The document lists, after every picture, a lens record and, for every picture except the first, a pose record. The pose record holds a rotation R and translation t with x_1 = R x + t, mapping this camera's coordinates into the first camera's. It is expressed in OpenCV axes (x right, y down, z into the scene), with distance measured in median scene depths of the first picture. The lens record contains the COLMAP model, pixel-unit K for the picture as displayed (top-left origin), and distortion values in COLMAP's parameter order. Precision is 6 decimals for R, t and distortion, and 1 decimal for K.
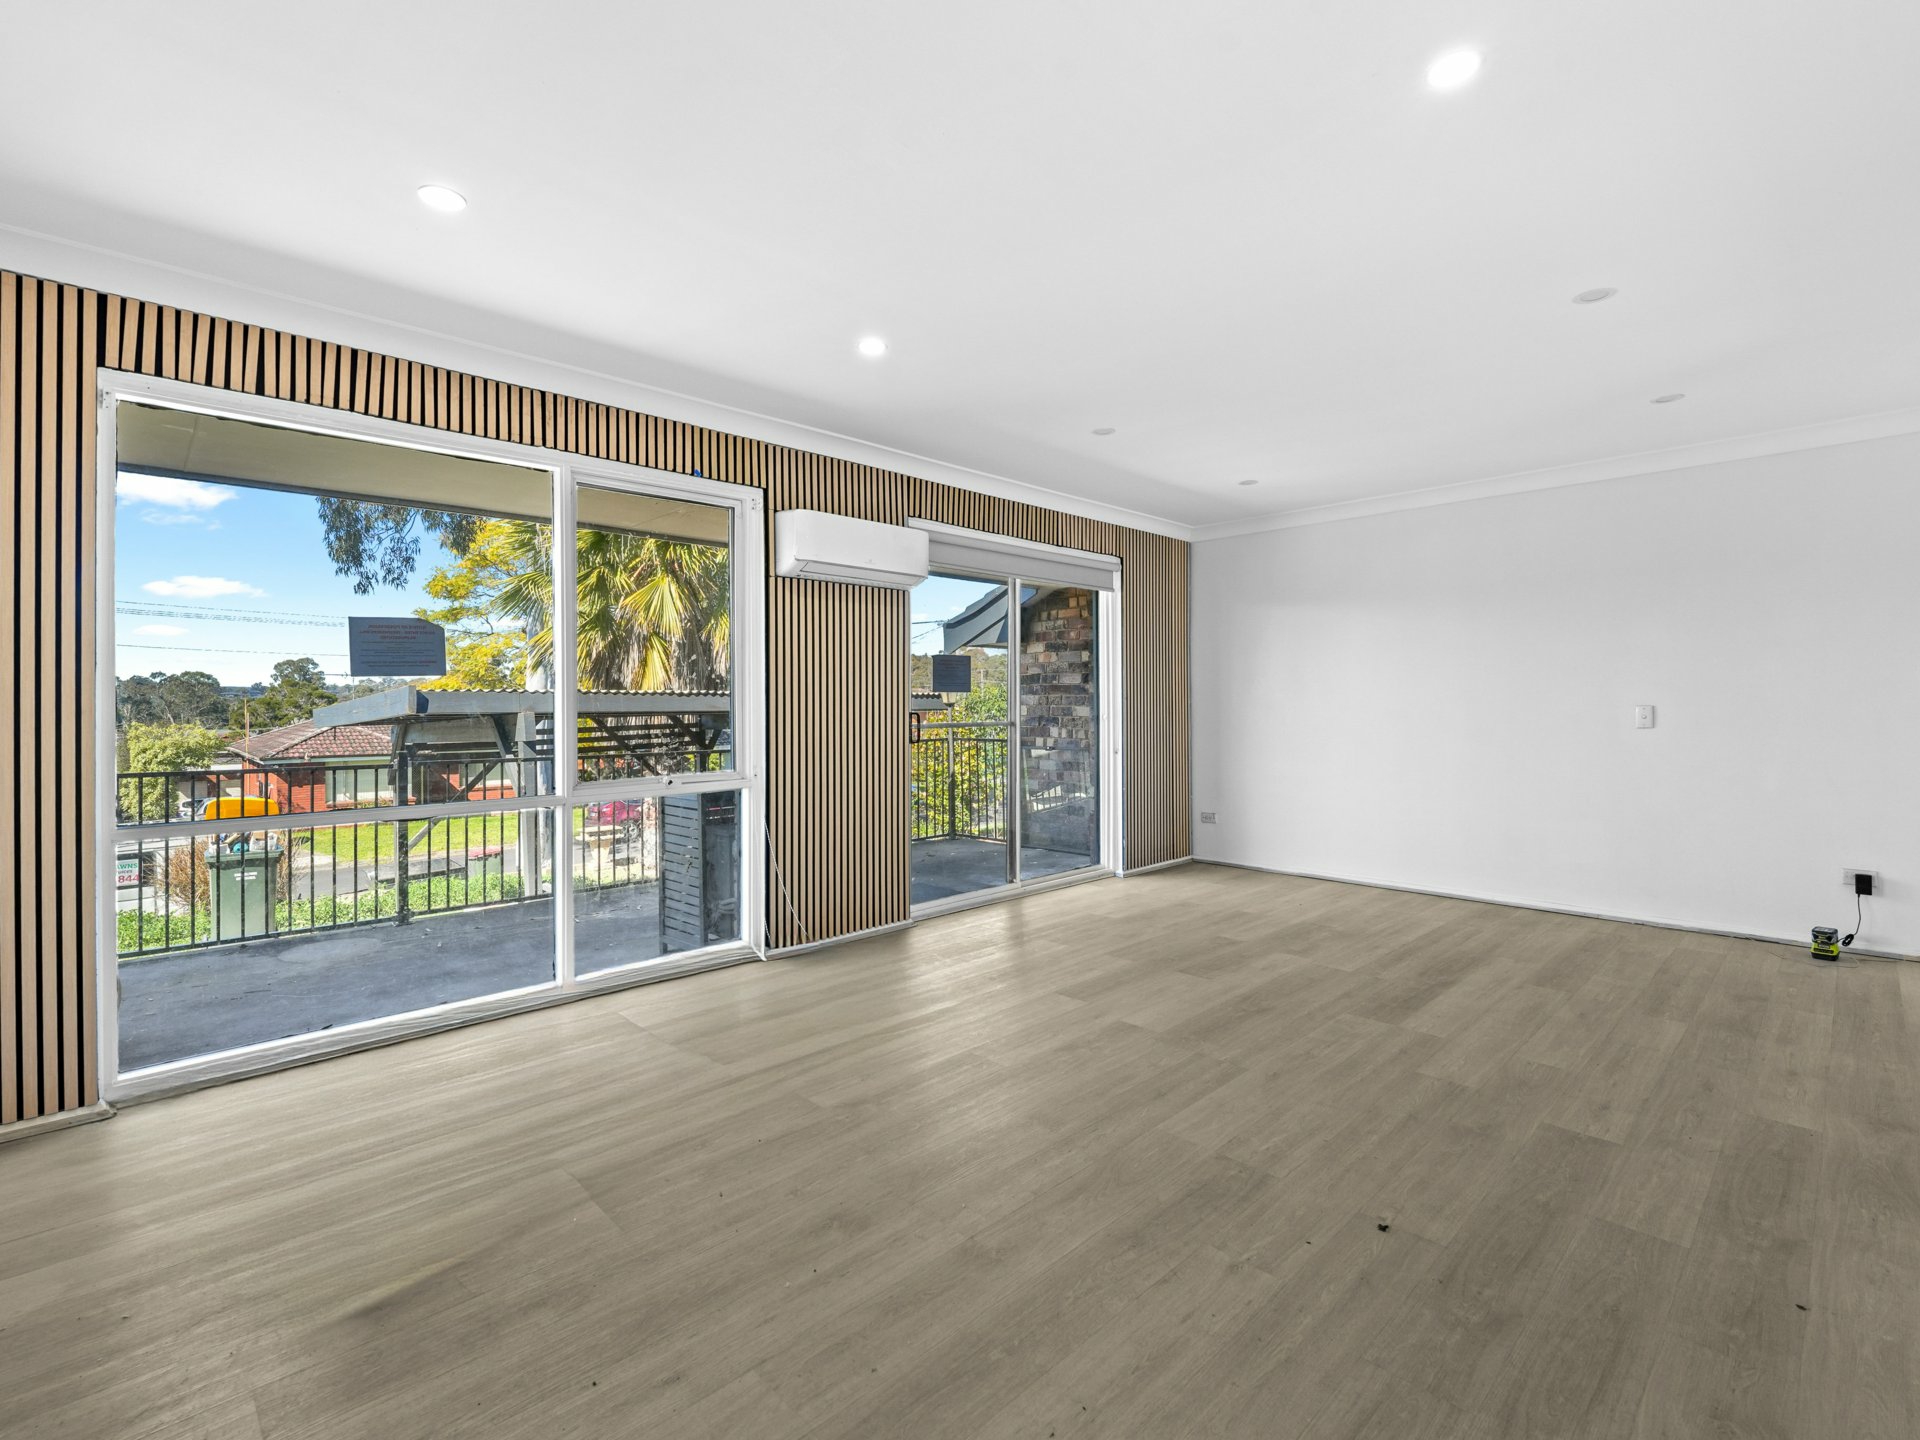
lens RADIAL K [[878.1, 0, 959.8], [0, 878.1, 706.0], [0, 0, 1]] dist [-0.007573, -0.000196]
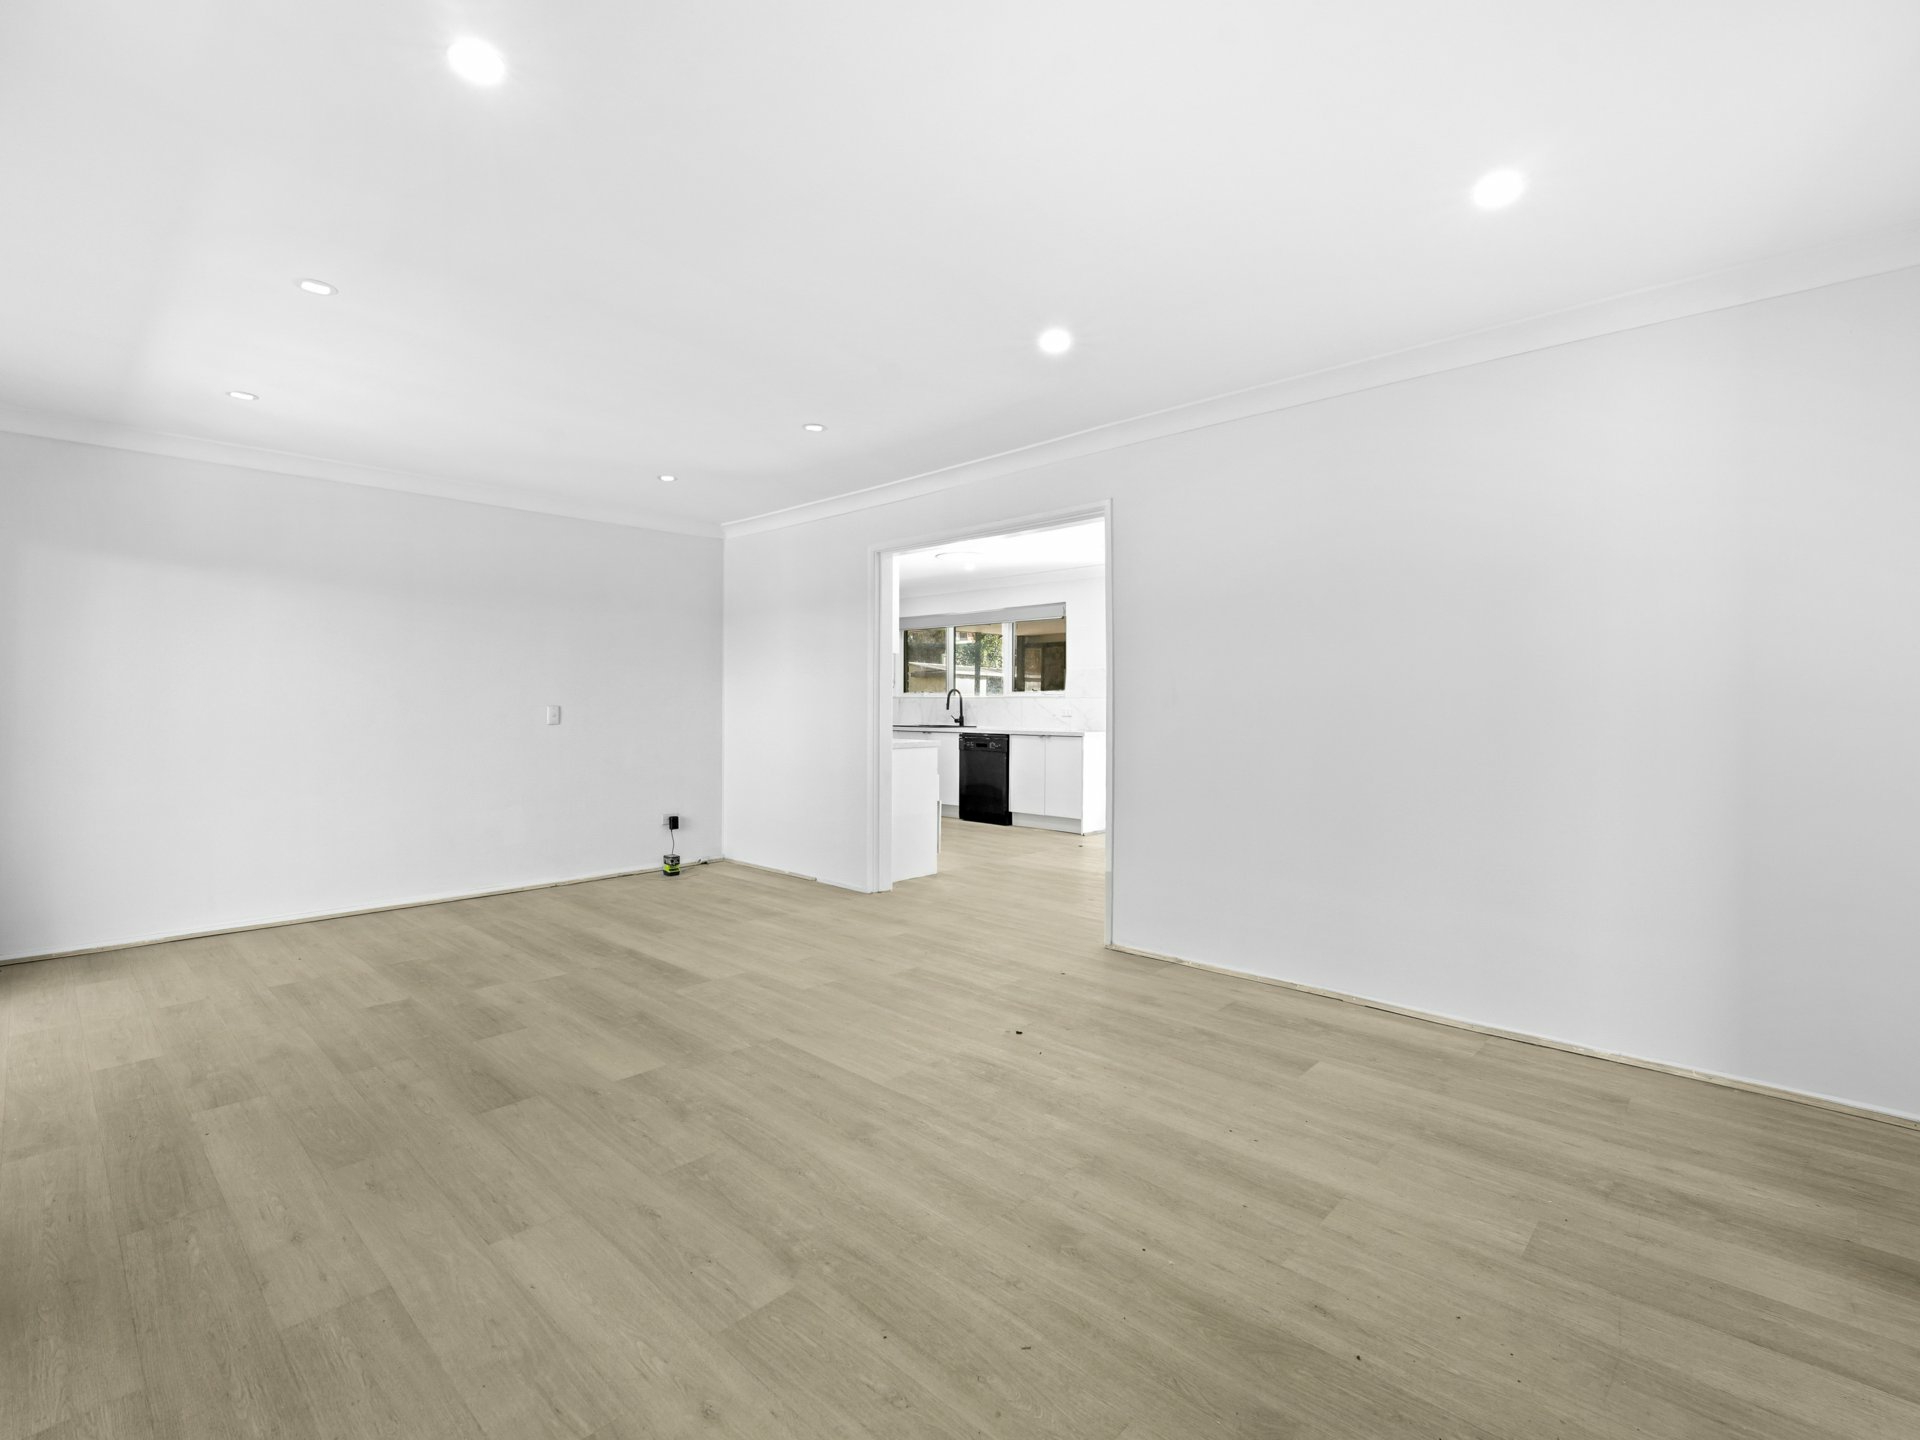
lens RADIAL K [[878.1, 0, 960.1], [0, 878.1, 718.7], [0, 0, 1]] dist [-0.007573, -0.000196]
pose [[-0.048056, -0.012636, 0.998765, -0.559085], [0.000285, 0.999920, 0.012664, 0.001980], [-0.998845, 0.000894, -0.048049, 0.599631]]
